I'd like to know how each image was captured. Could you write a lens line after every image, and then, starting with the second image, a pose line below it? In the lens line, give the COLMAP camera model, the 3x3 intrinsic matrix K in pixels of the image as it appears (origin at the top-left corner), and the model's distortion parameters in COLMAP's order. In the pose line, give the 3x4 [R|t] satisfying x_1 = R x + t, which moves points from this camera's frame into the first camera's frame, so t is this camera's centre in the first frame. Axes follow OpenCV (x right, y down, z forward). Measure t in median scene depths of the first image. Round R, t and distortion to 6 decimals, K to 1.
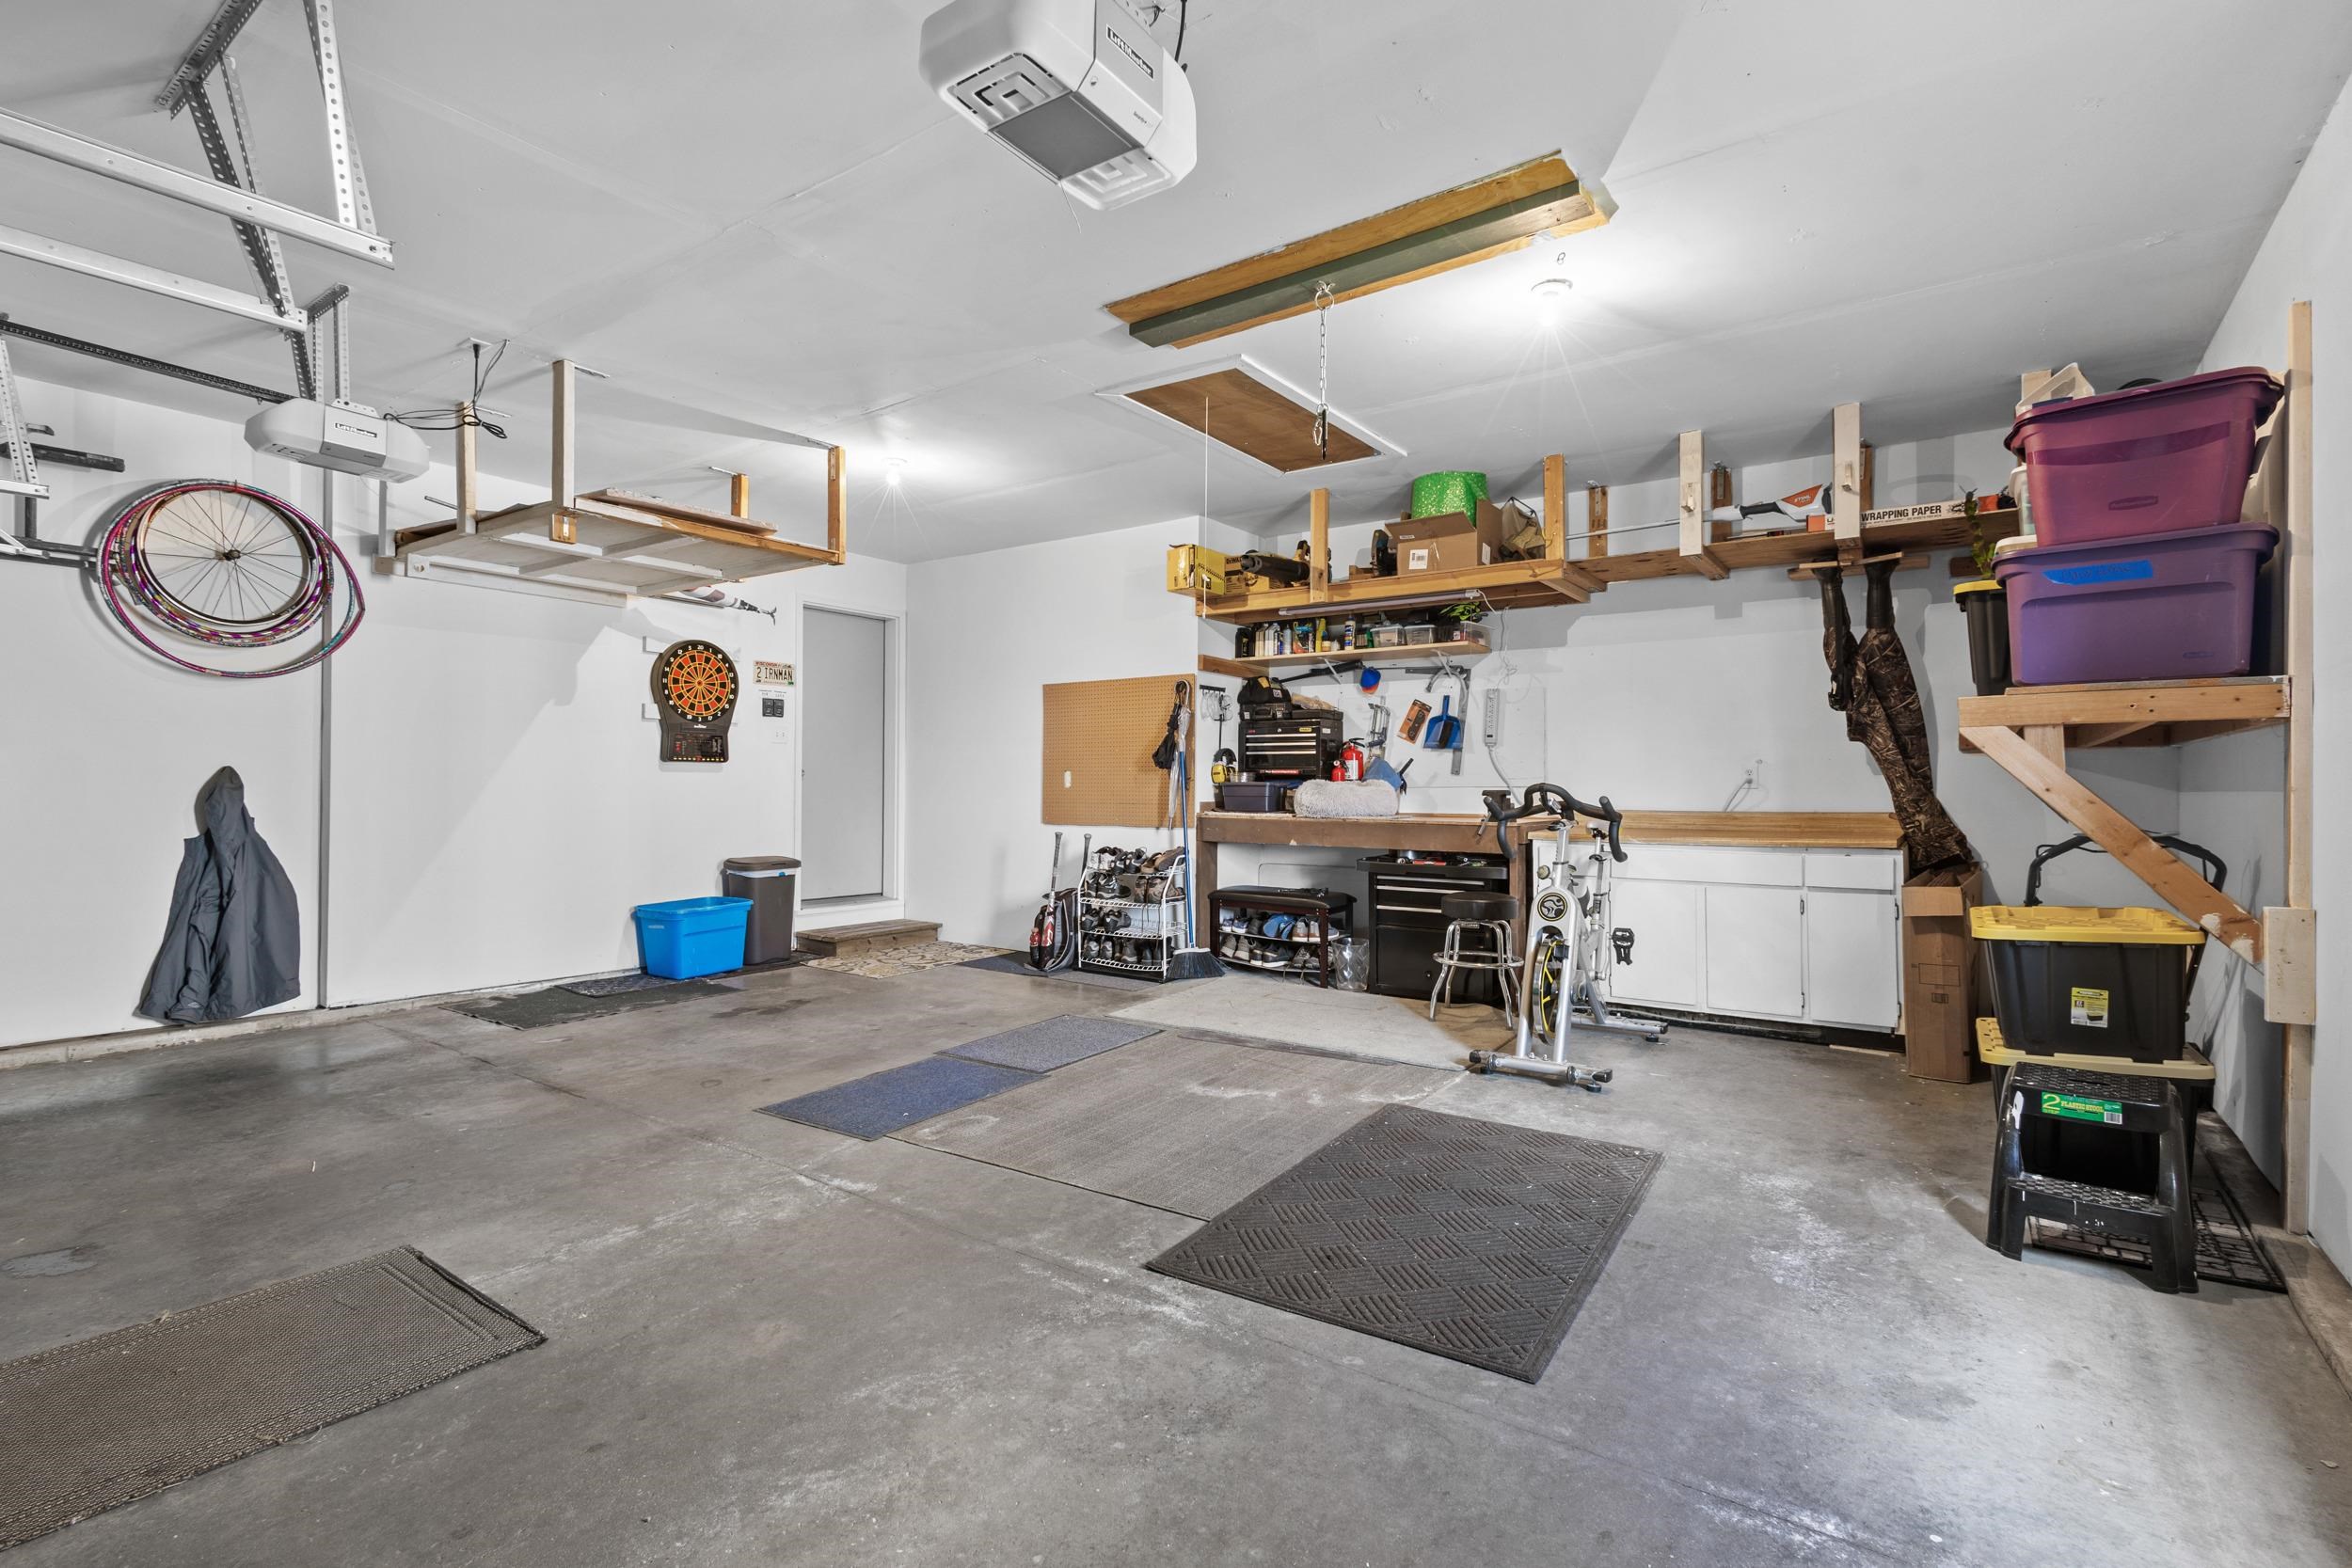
lens RADIAL K [[1080.2, 0, 1182.6], [0, 1080.2, 779.4], [0, 0, 1]] dist [-0.000866, -0.002567]
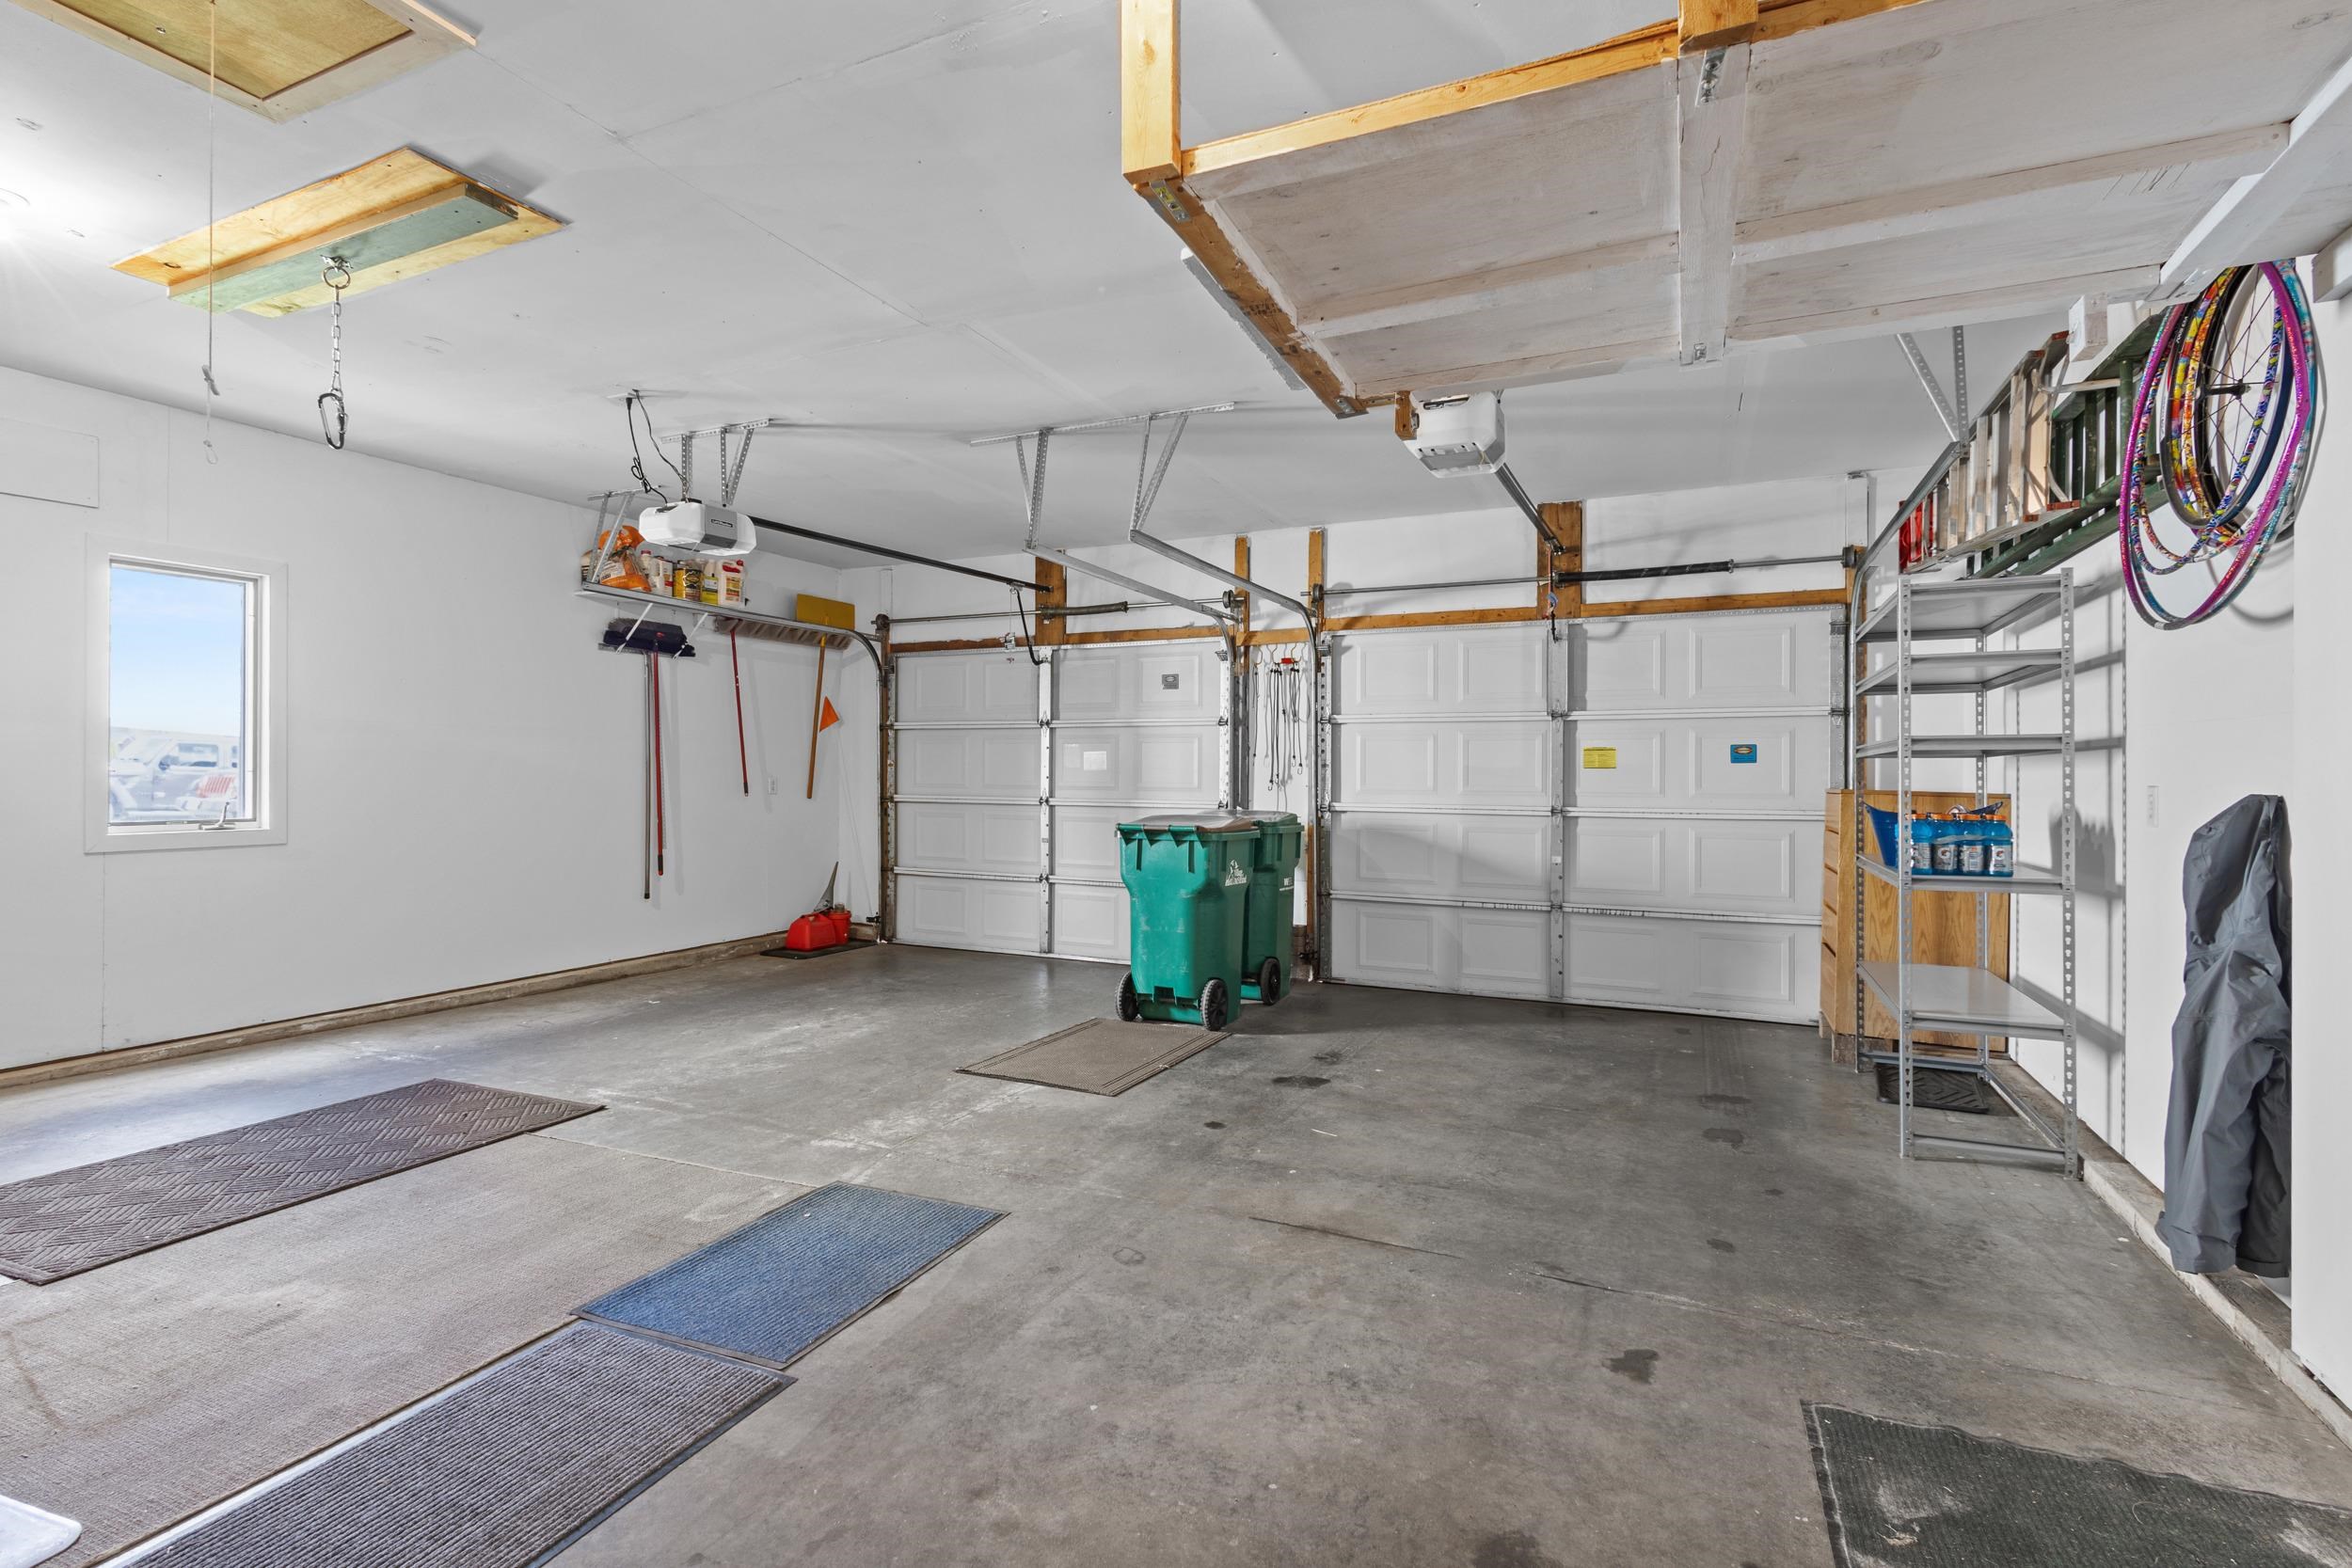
lens RADIAL K [[1080.2, 0, 1174.0], [0, 1080.2, 770.2], [0, 0, 1]] dist [-0.000866, -0.002567]
pose [[-0.983036, -0.016672, -0.182656, -0.450156], [-0.015813, 0.999856, -0.006158, -0.022132], [0.182732, -0.003165, -0.983158, 2.222375]]
